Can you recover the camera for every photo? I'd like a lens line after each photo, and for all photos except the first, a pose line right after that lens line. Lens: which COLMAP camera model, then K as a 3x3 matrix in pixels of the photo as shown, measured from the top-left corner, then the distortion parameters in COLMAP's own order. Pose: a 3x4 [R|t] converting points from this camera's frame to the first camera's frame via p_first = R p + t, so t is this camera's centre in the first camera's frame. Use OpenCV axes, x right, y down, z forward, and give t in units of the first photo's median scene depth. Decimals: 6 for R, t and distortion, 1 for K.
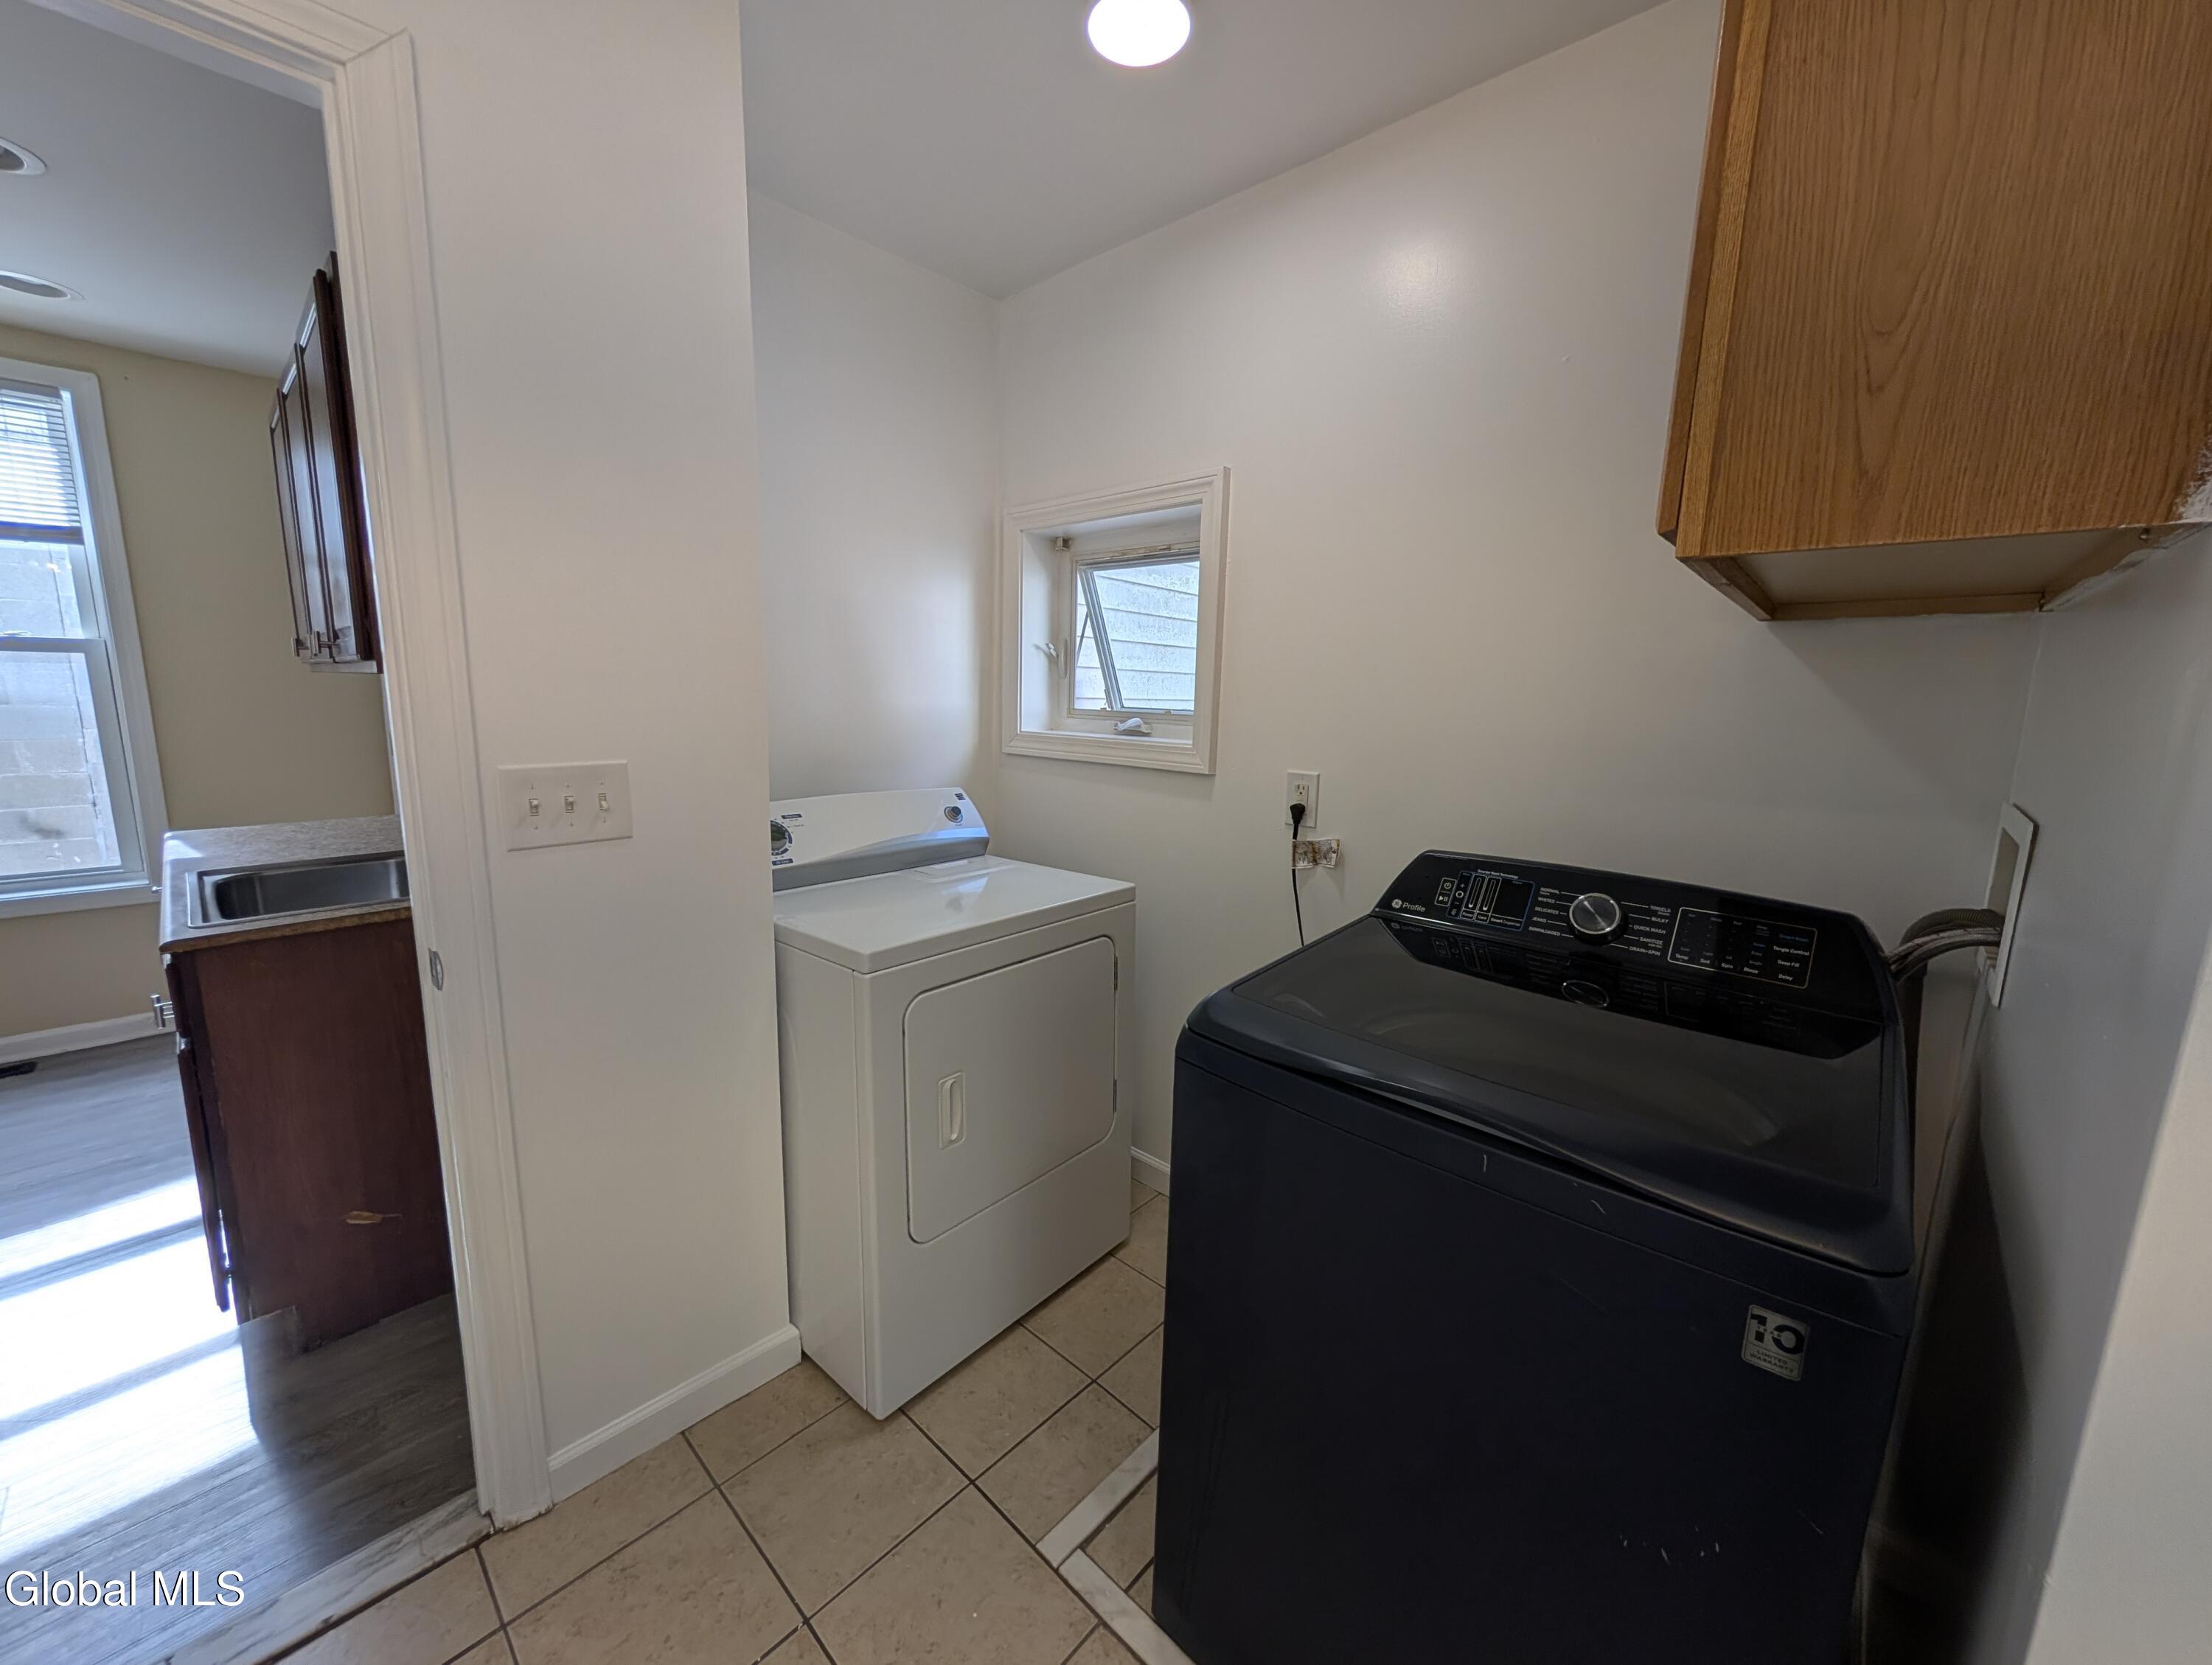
lens RADIAL K [[849.0, 0, 1108.3], [0, 849.0, 827.5], [0, 0, 1]] dist [0.000810, 0.000117]
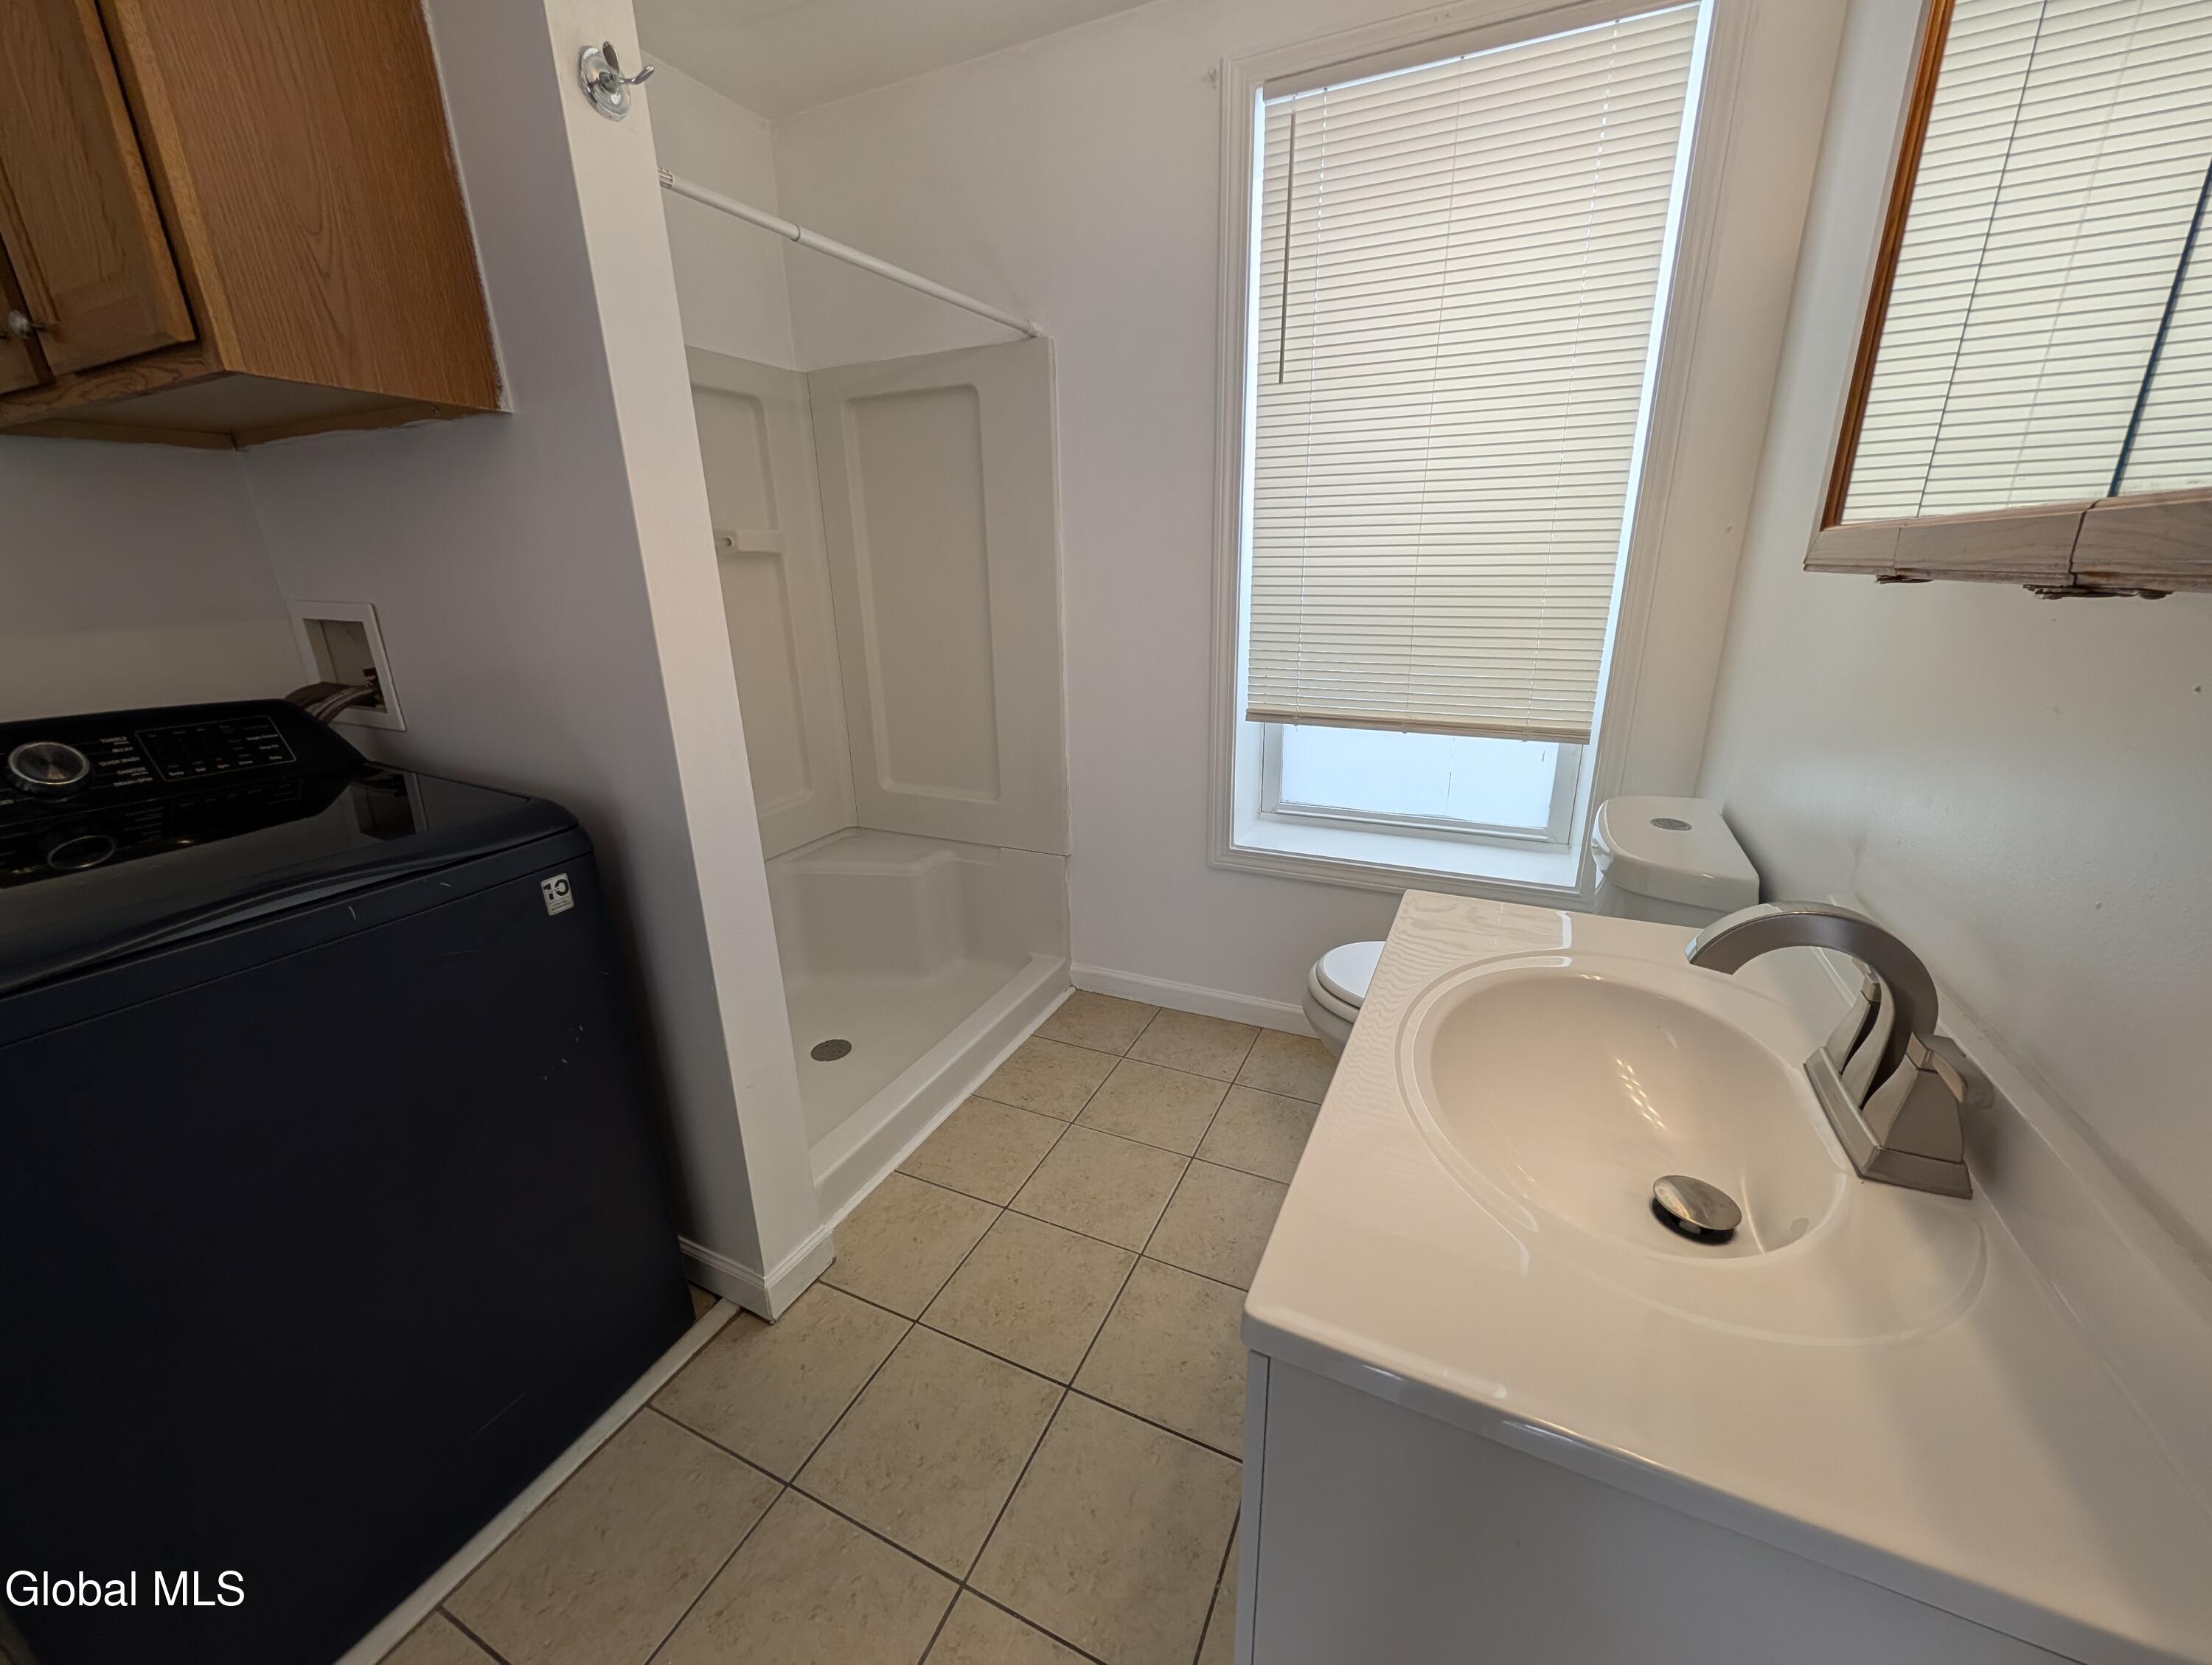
lens RADIAL K [[849.0, 0, 1108.3], [0, 849.0, 827.5], [0, 0, 1]] dist [0.000810, 0.000117]
pose [[-0.305716, -0.302463, 0.902803, -1.060867], [0.165563, 0.916867, 0.363240, 0.040544], [-0.937617, 0.260519, -0.230224, 0.310014]]
